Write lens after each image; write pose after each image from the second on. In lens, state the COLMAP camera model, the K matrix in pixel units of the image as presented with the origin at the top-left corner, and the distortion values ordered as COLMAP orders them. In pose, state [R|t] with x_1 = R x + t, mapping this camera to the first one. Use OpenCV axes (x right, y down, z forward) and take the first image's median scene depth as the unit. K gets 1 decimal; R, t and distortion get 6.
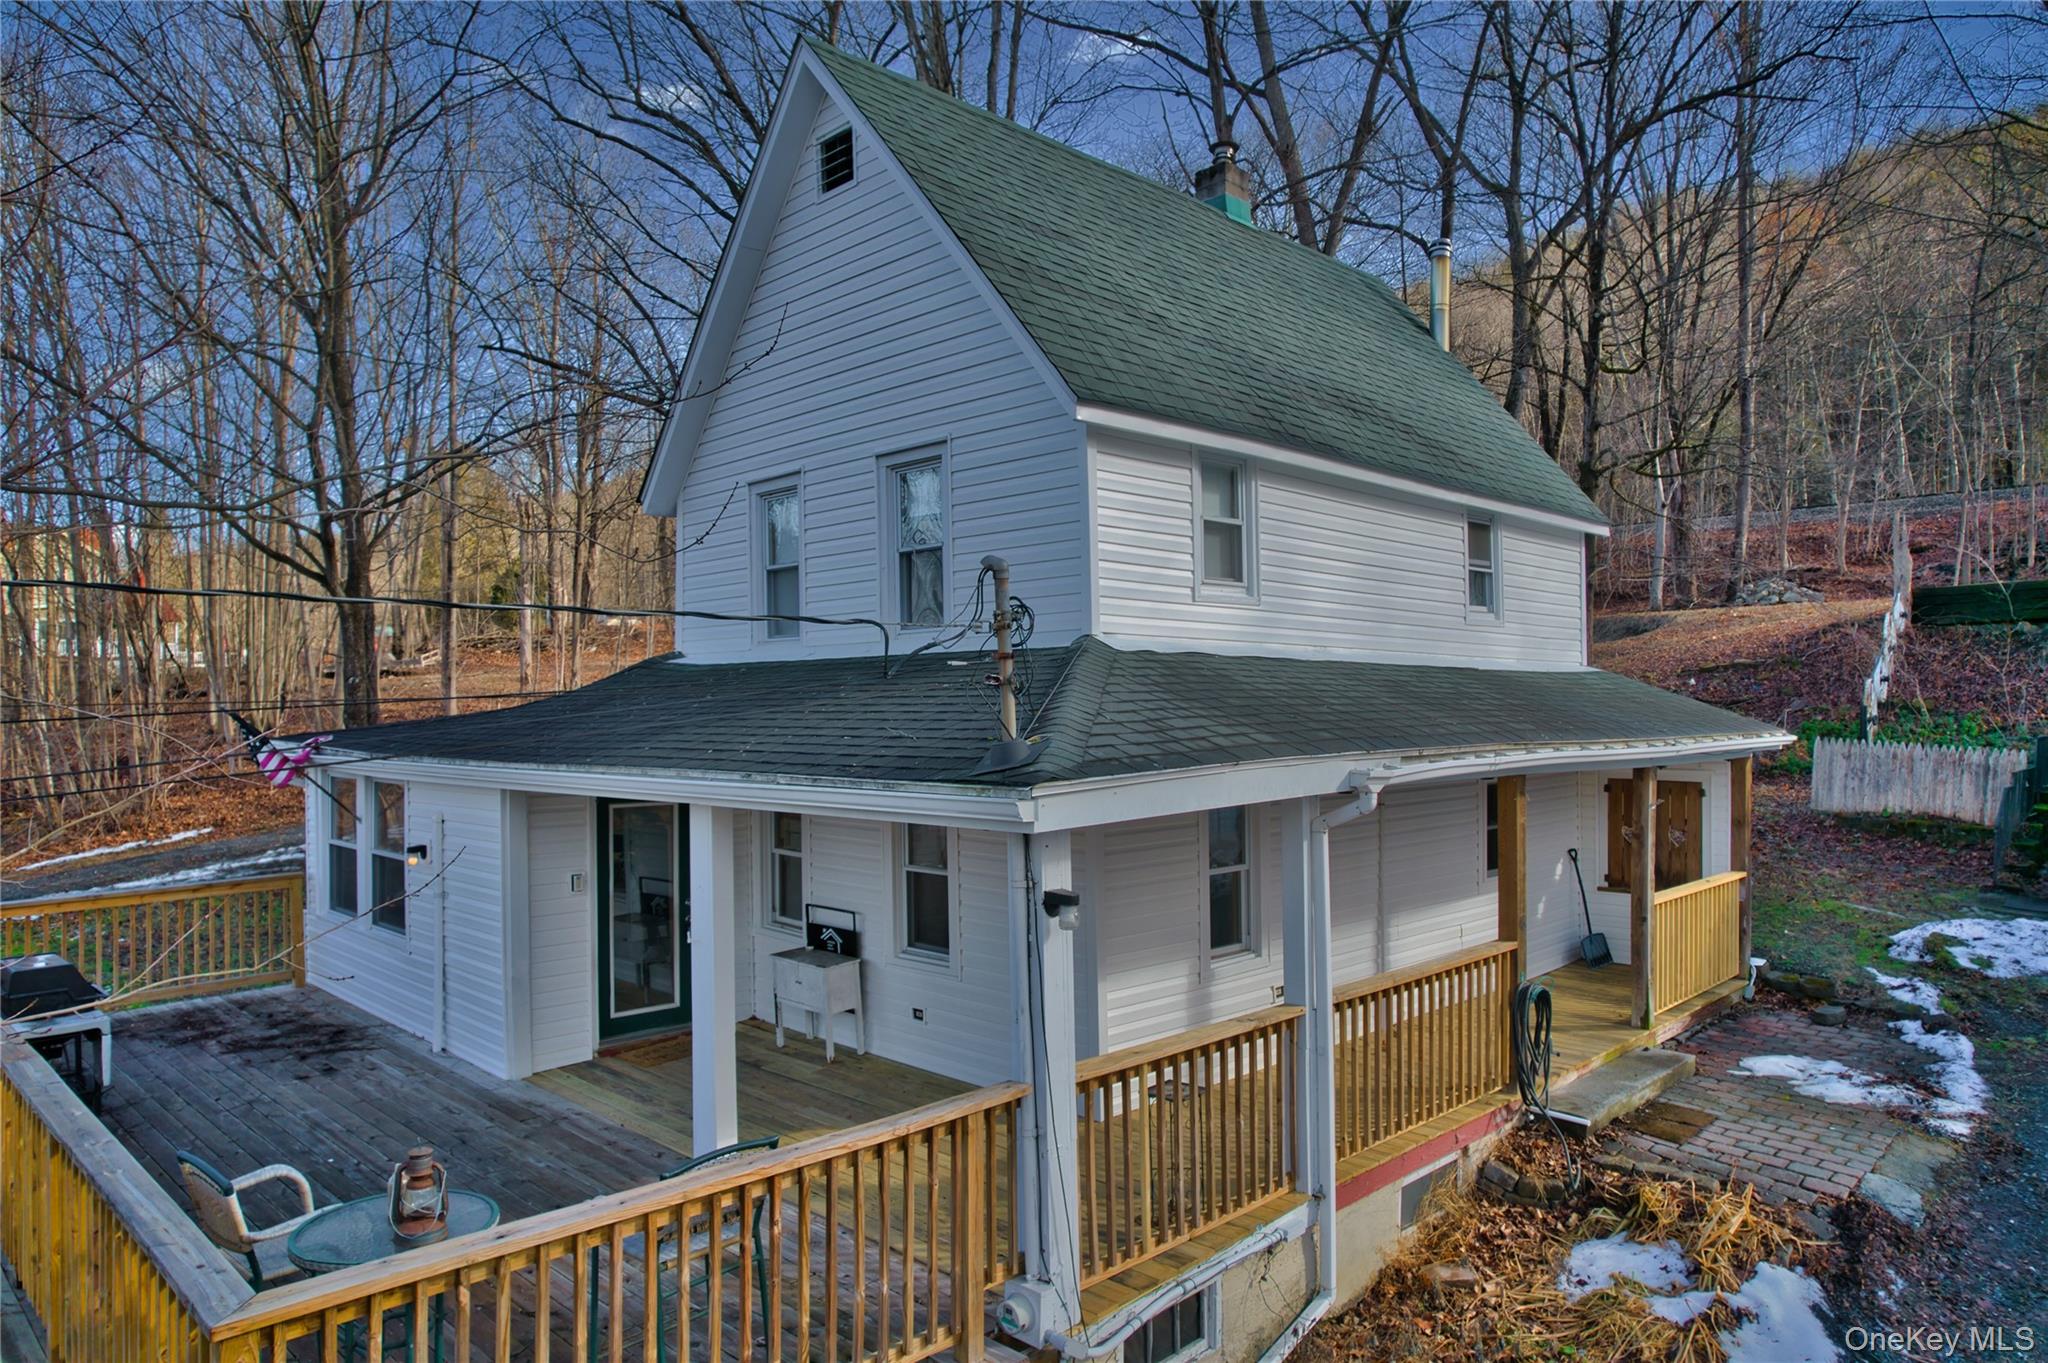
lens RADIAL K [[1316.1, 0, 1031.1], [0, 1316.1, 701.7], [0, 0, 1]] dist [-0.073013, 0.061740]
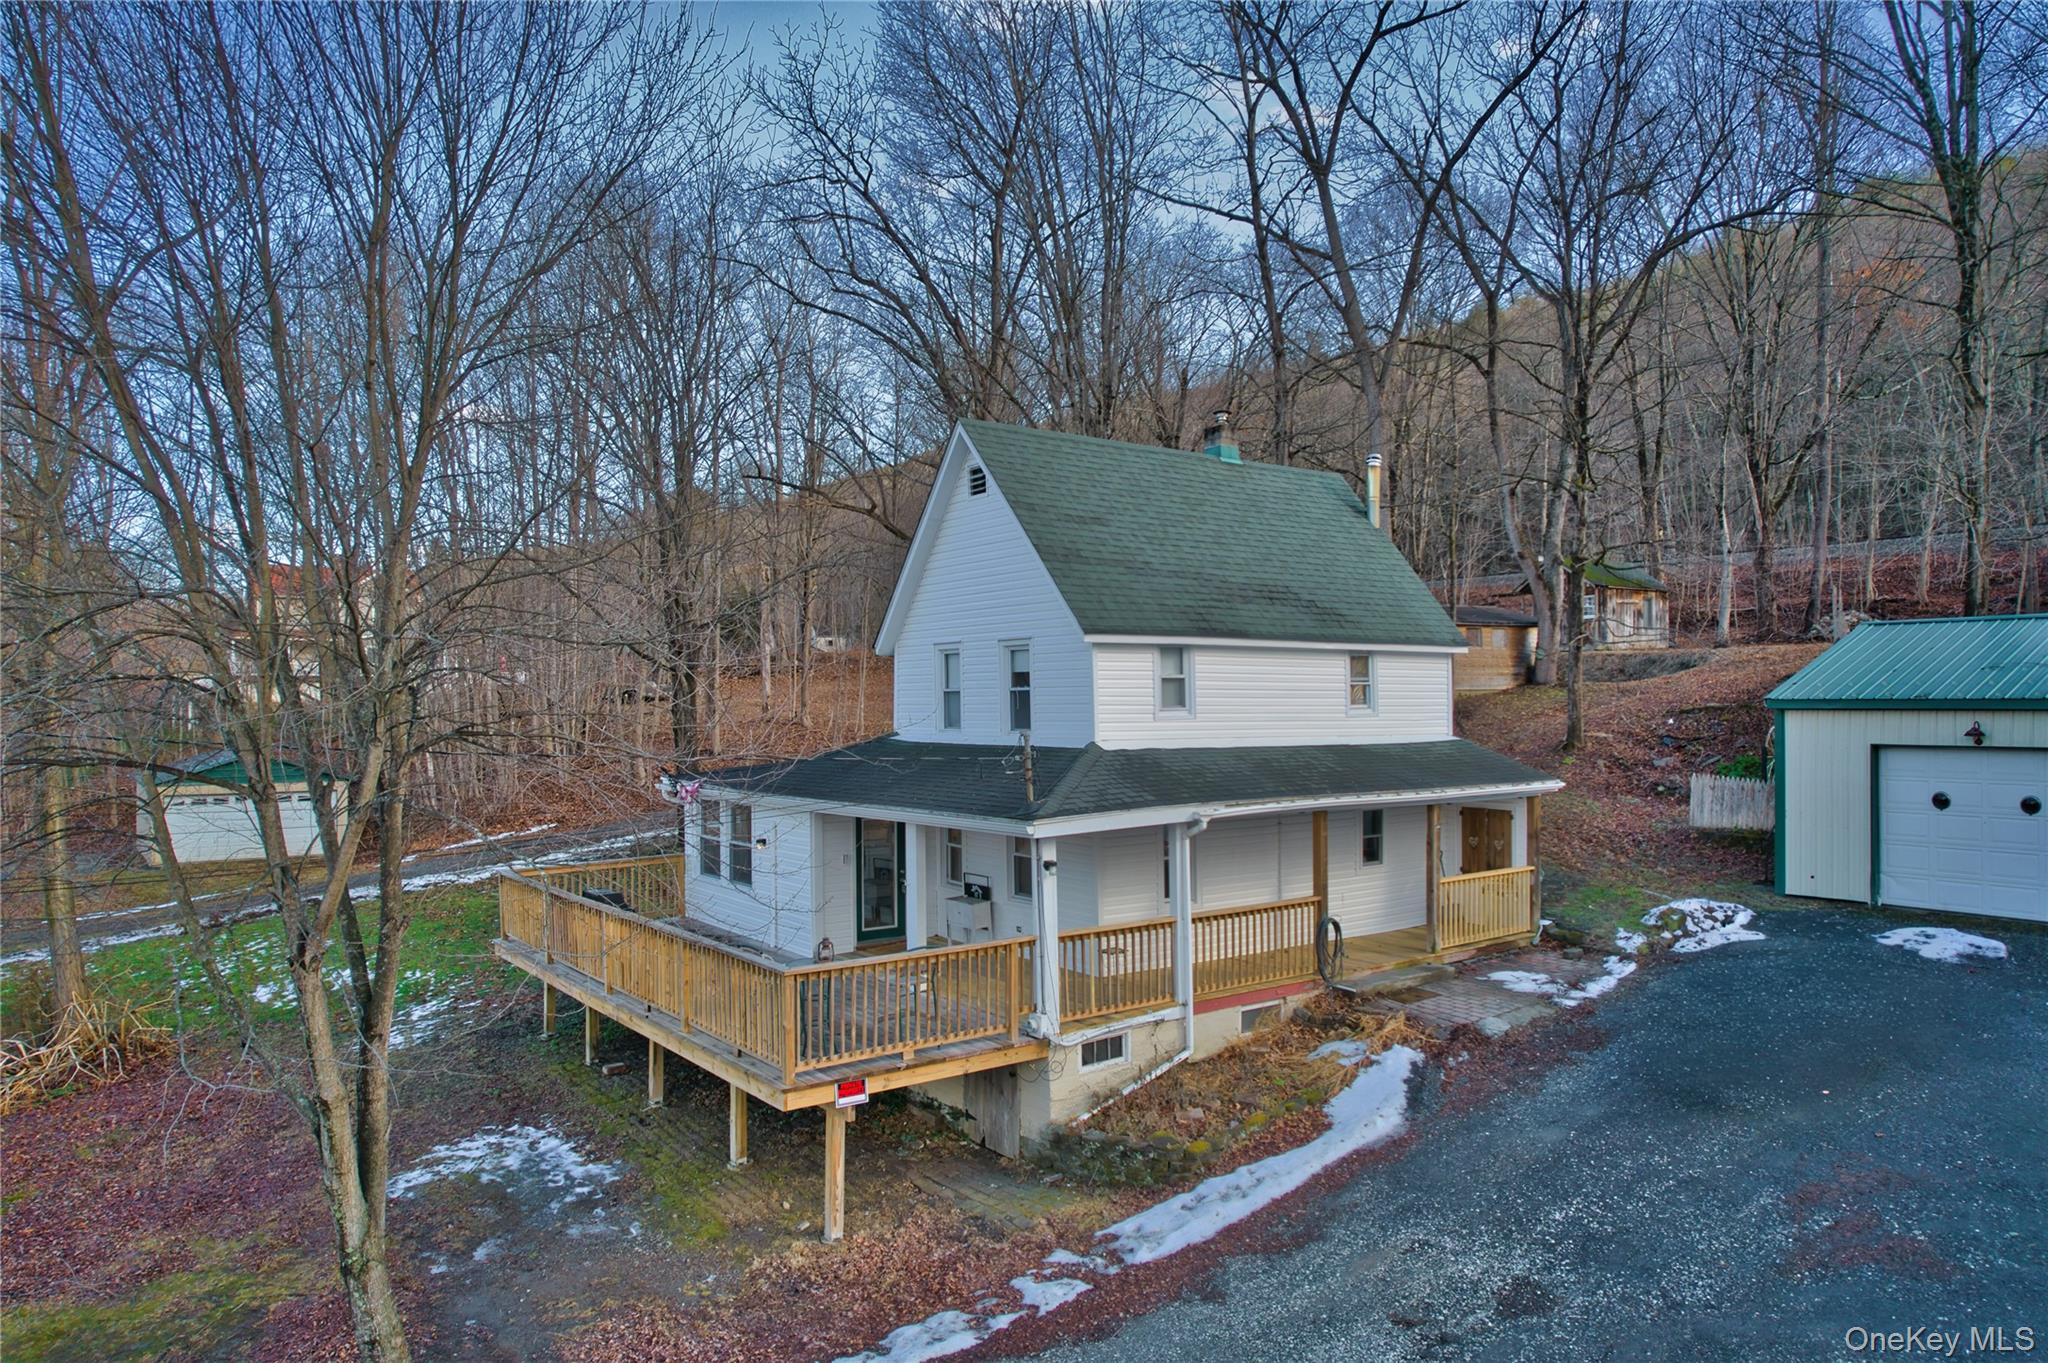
lens RADIAL K [[1316.1, 0, 1029.3], [0, 1316.1, 699.5], [0, 0, 1]] dist [-0.073013, 0.061740]
pose [[0.989333, -0.001076, -0.145669, 0.202854], [0.001139, 0.999999, 0.000350, -0.097650], [0.145668, -0.000512, 0.989333, -0.878255]]
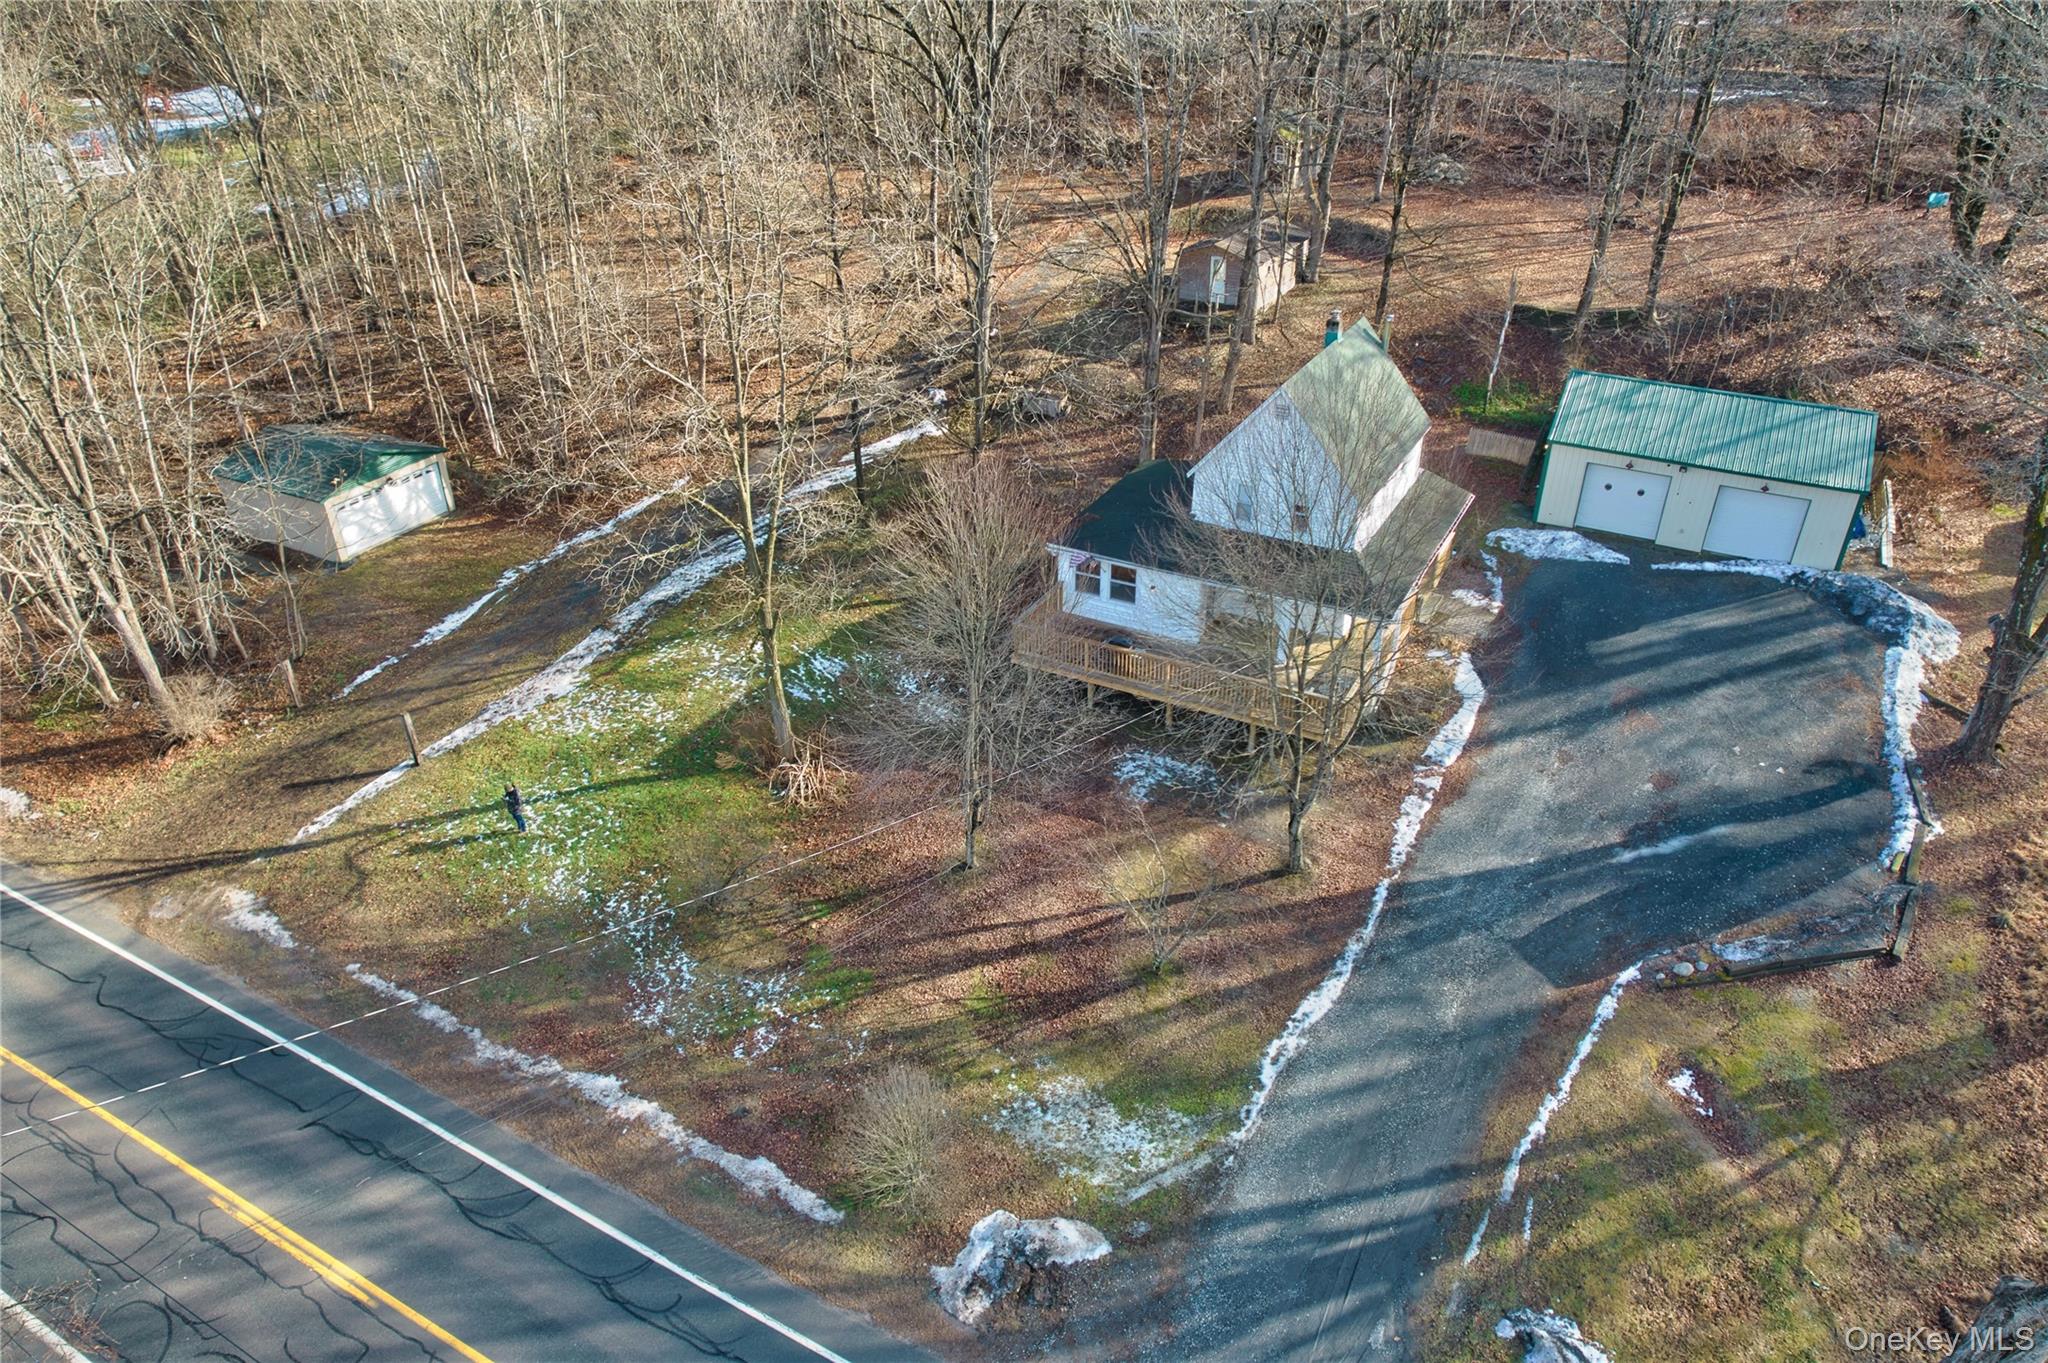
lens RADIAL K [[1316.1, 0, 1027.9], [0, 1316.1, 700.6], [0, 0, 1]] dist [-0.073013, 0.061740]
pose [[0.957310, -0.150834, 0.246588, -1.907205], [-0.000566, 0.852084, 0.523404, -1.682565], [-0.289061, -0.501200, 0.815624, -2.275899]]
